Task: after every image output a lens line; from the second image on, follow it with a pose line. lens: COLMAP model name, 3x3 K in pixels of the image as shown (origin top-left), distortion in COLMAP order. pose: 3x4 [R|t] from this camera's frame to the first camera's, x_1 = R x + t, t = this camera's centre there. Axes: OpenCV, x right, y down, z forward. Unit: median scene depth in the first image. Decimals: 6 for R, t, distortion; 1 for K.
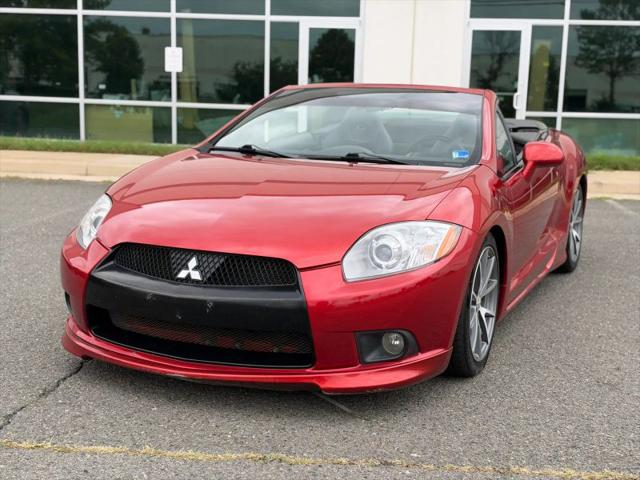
lens RADIAL K [[935.7, 0, 322.6], [0, 935.7, 237.3], [0, 0, 1]] dist [0.152685, 0.000000]
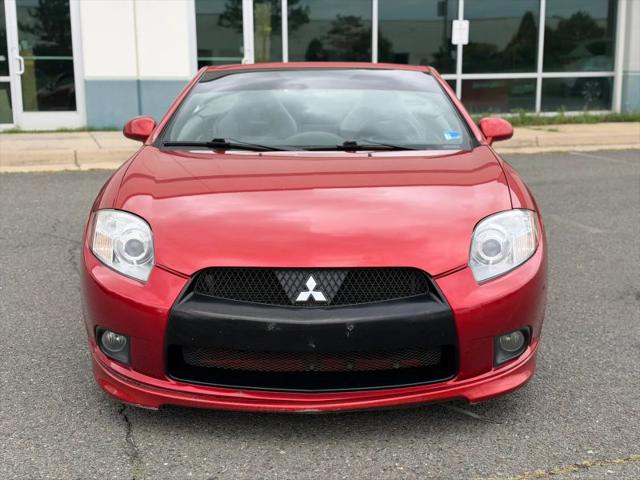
lens RADIAL K [[935.7, 0, 324.4], [0, 935.7, 242.4], [0, 0, 1]] dist [0.152685, 0.000000]
pose [[0.920082, -0.106244, 0.377042, -0.450541], [0.088096, 0.993982, 0.065110, -0.066325], [-0.381690, -0.026691, 0.923905, 0.176029]]
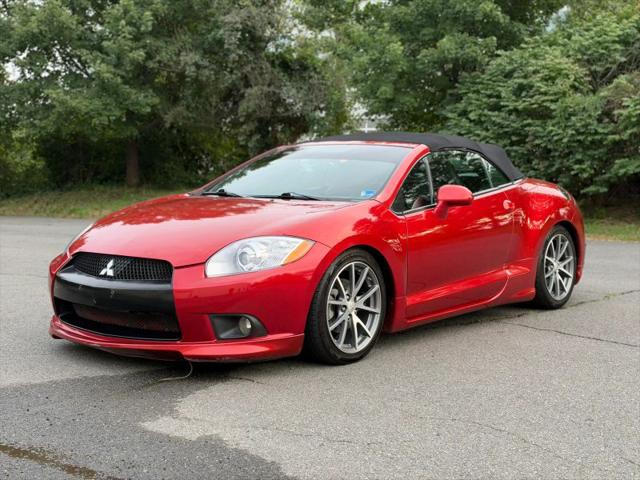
lens RADIAL K [[935.7, 0, 314.6], [0, 935.7, 239.0], [0, 0, 1]] dist [0.152685, 0.000000]
pose [[0.963903, 0.005158, -0.266205, 0.513542], [-0.028013, 0.996228, -0.082131, 0.095036], [0.264778, 0.086623, 0.960411, -0.253054]]
